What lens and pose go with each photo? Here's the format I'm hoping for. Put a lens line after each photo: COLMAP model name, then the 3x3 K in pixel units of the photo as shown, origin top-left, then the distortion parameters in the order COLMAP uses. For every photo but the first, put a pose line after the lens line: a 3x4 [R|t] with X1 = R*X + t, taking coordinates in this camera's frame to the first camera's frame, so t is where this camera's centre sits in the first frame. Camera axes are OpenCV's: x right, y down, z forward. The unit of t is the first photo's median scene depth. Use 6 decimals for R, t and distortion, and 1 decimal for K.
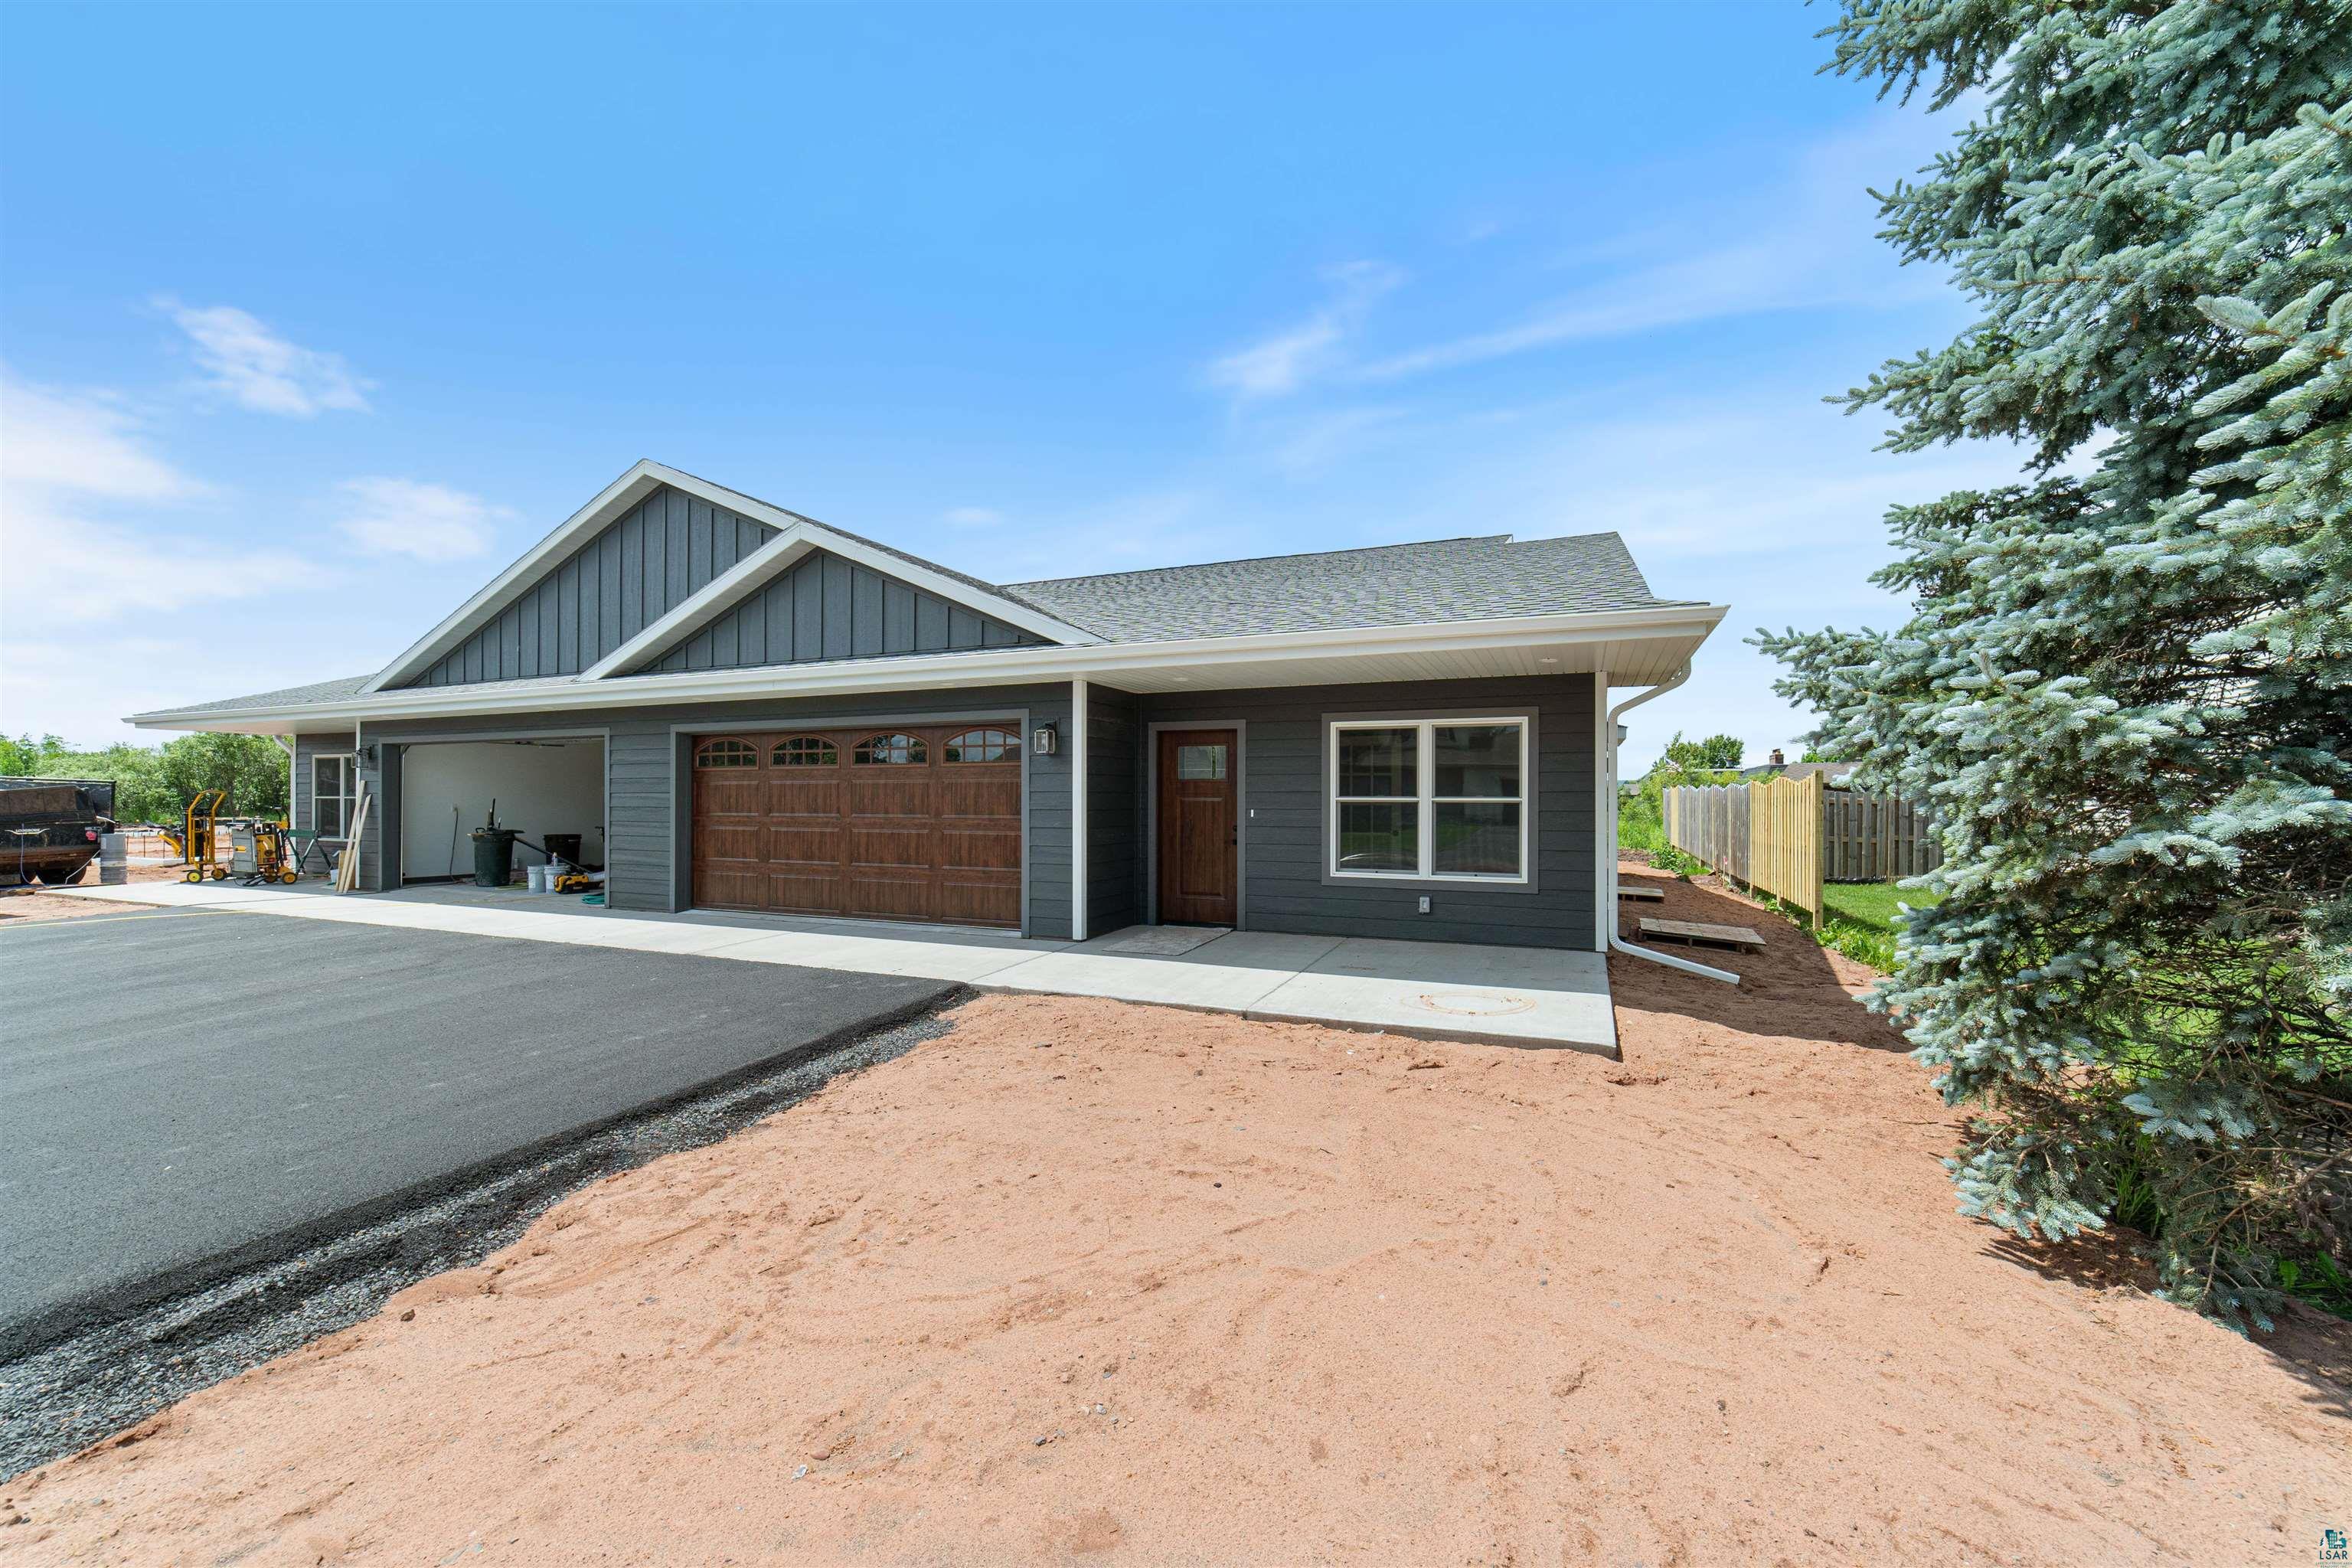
lens RADIAL K [[928.8, 0, 1177.1], [0, 928.8, 769.6], [0, 0, 1]] dist [-0.020427, 0.007857]
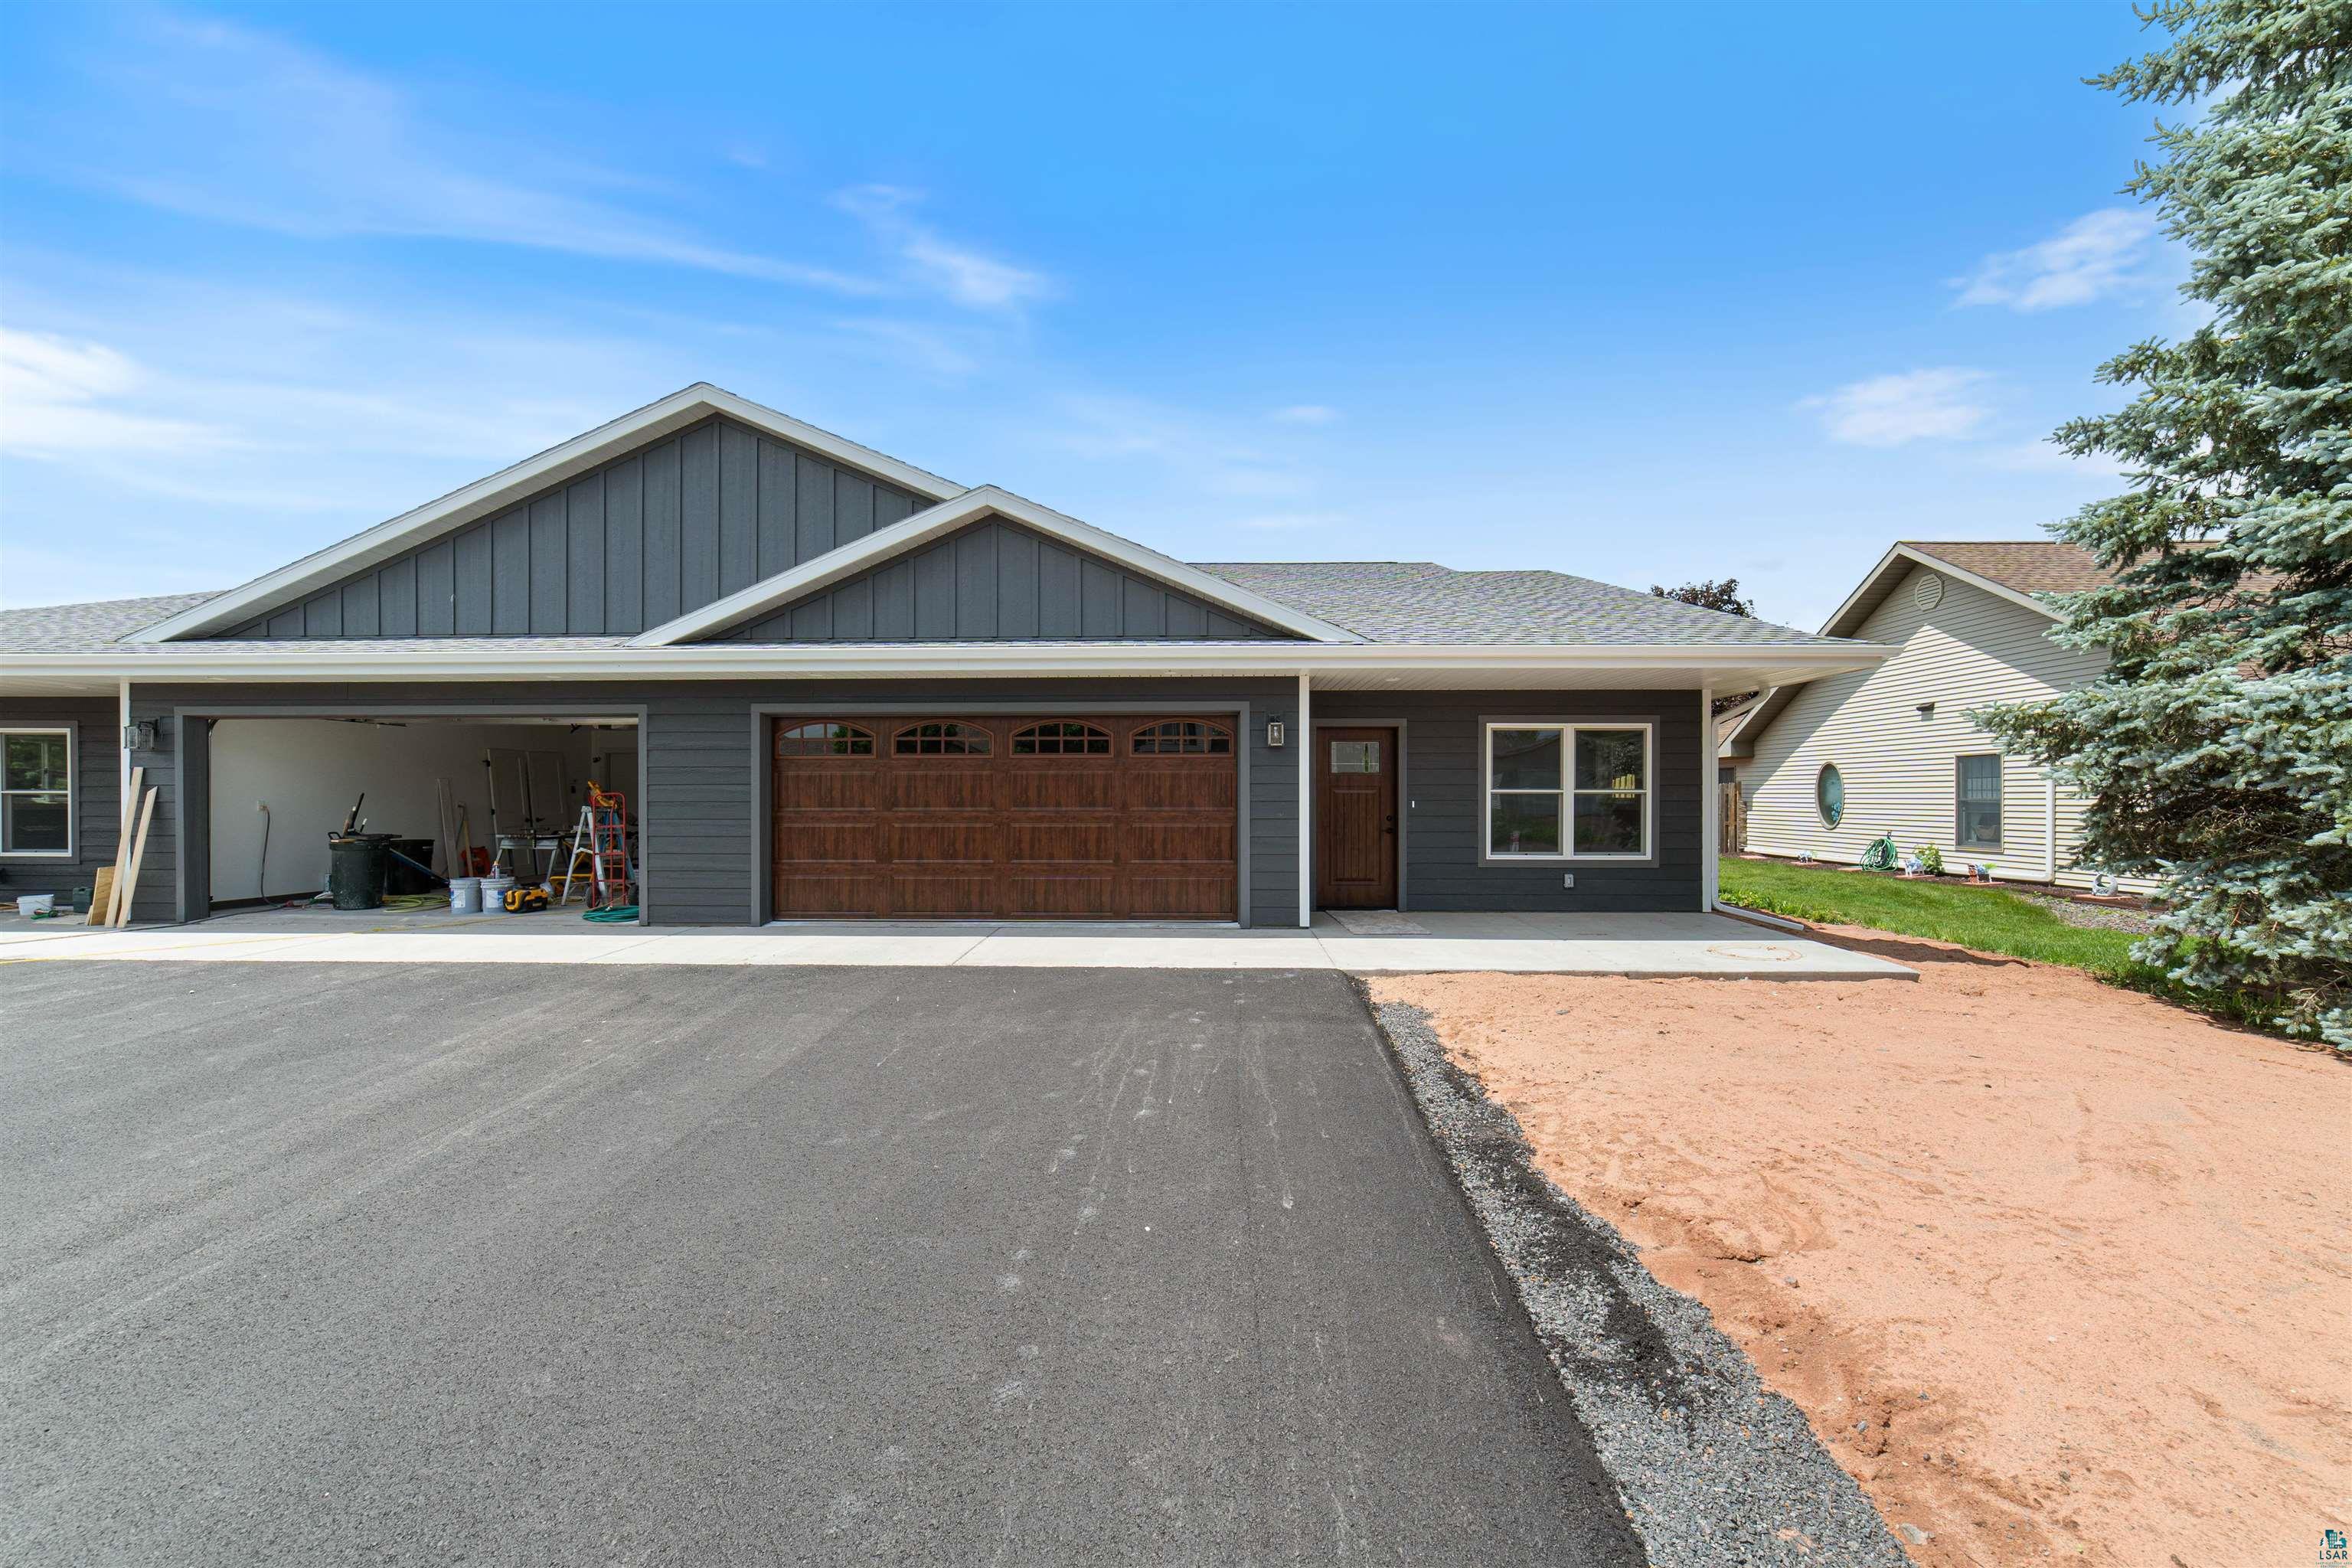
lens RADIAL K [[910.8, 0, 1175.8], [0, 910.8, 790.4], [0, 0, 1]] dist [-0.011970, 0.000256]
pose [[0.932893, 0.001304, 0.360150, -0.571568], [-0.009611, 0.999727, 0.021275, 0.010678], [-0.360024, -0.023309, 0.932652, 0.101281]]
